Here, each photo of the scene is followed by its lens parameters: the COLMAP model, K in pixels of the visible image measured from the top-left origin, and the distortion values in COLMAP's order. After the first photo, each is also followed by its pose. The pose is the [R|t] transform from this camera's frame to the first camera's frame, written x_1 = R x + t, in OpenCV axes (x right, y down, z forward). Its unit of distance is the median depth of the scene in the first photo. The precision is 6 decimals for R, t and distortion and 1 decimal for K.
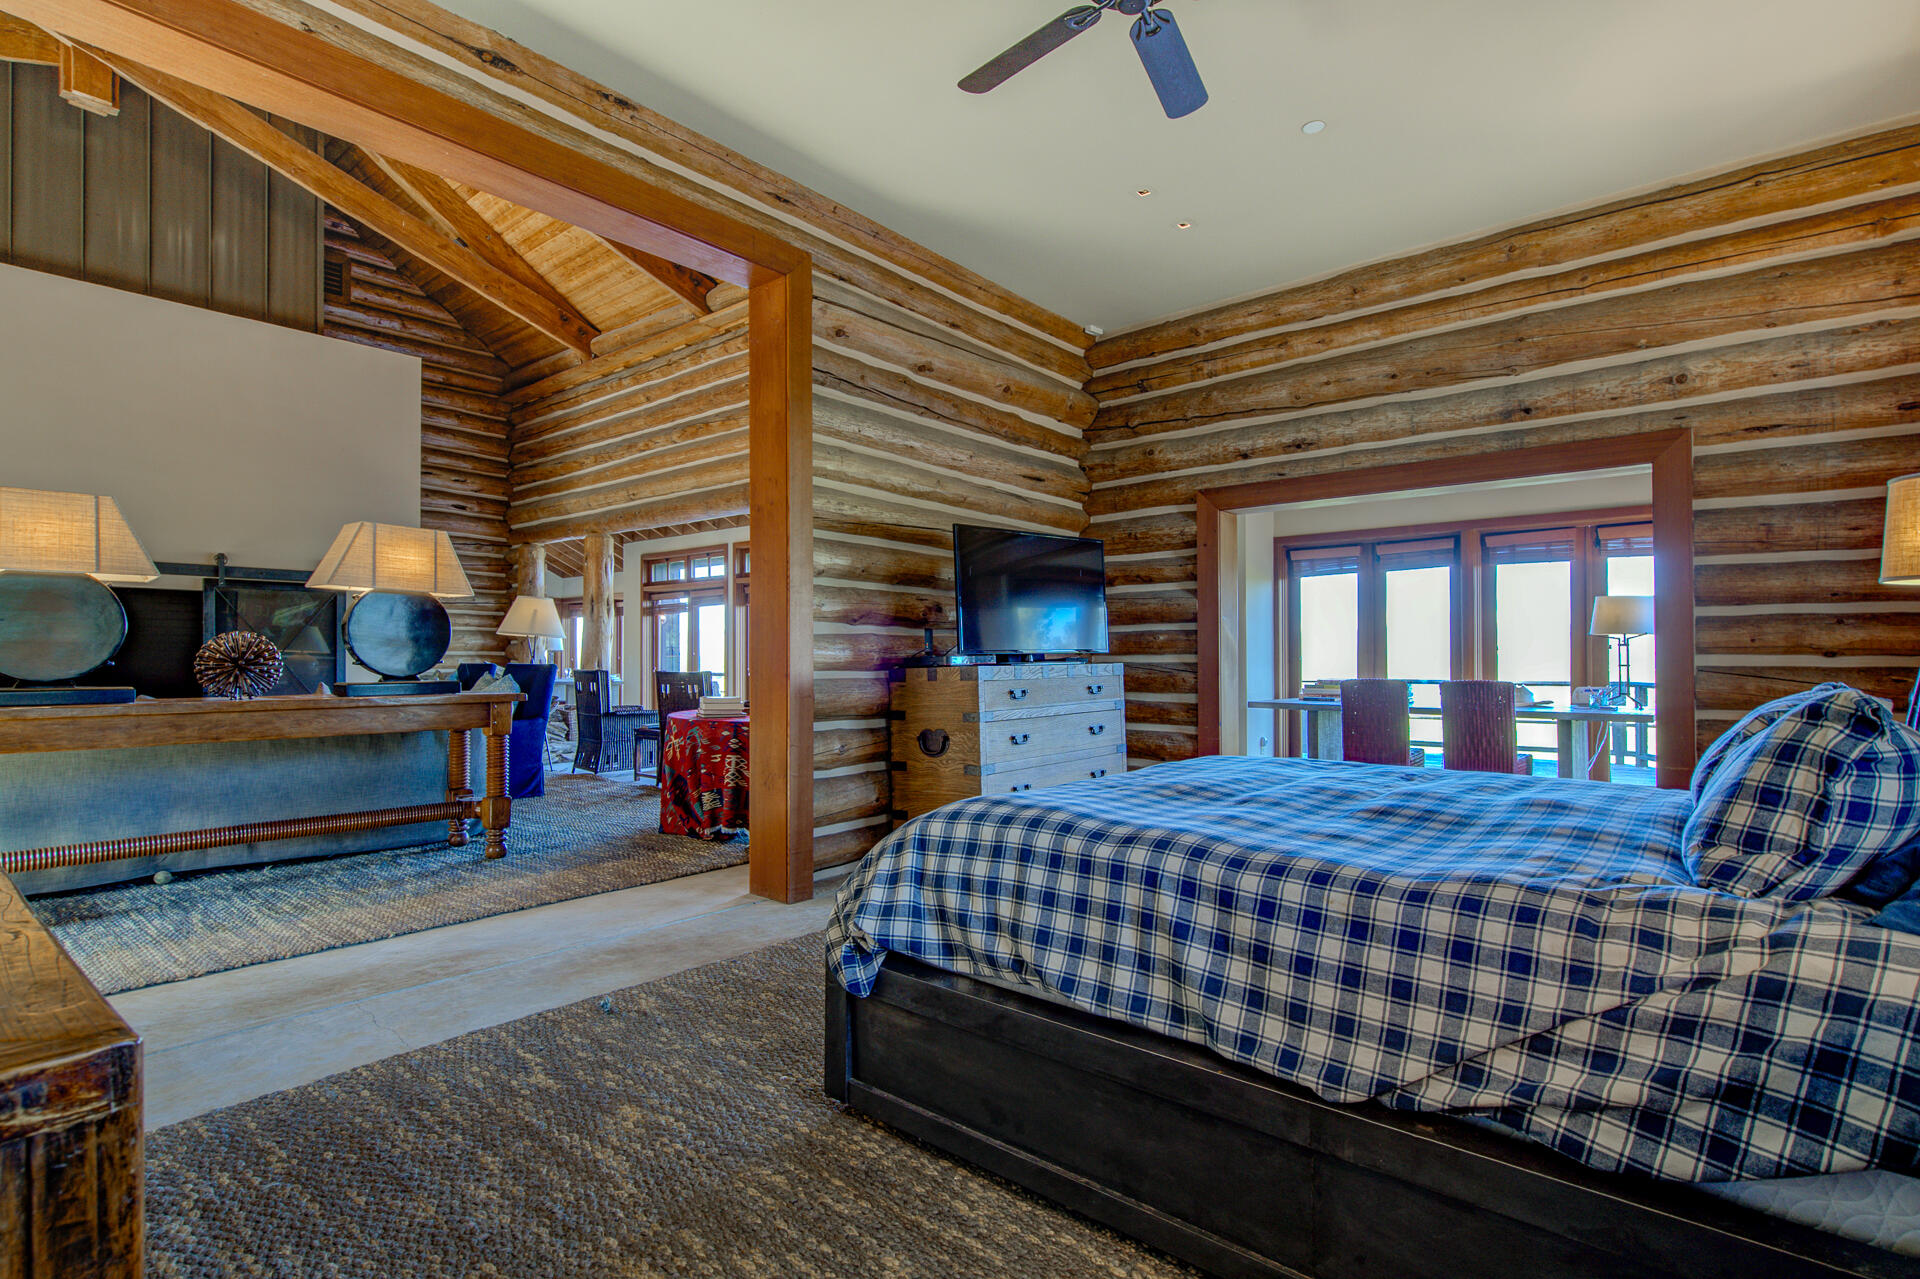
lens RADIAL K [[945.8, 0, 960.0], [0, 945.8, 639.5], [0, 0, 1]] dist [0.000763, 0.000389]
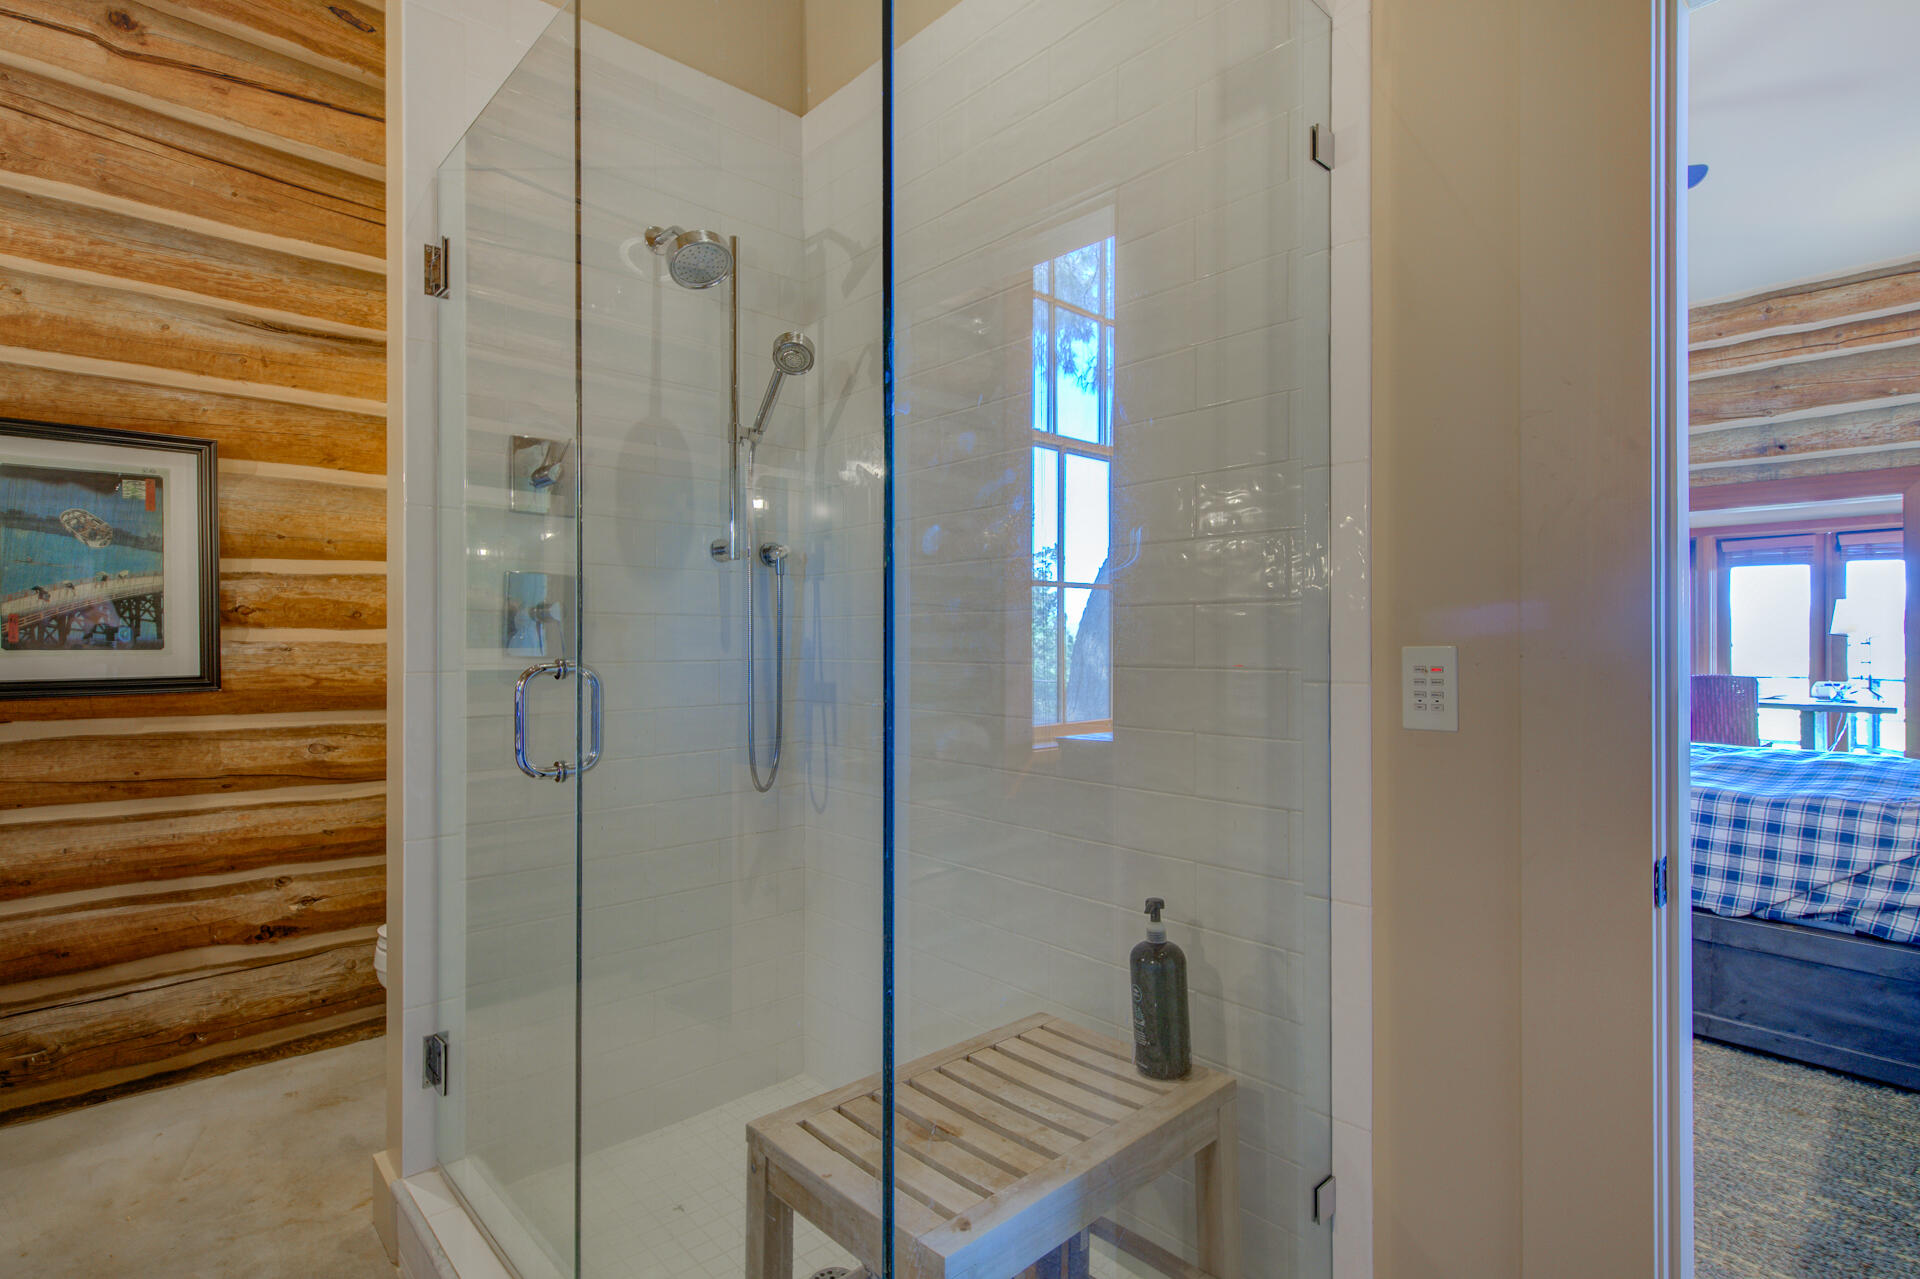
lens RADIAL K [[945.8, 0, 960.0], [0, 945.8, 639.5], [0, 0, 1]] dist [0.000763, 0.000389]
pose [[0.990807, -0.001680, -0.135274, -0.275981], [0.003714, 0.999884, 0.014781, -0.025126], [0.135234, -0.015147, 0.990698, -0.334839]]
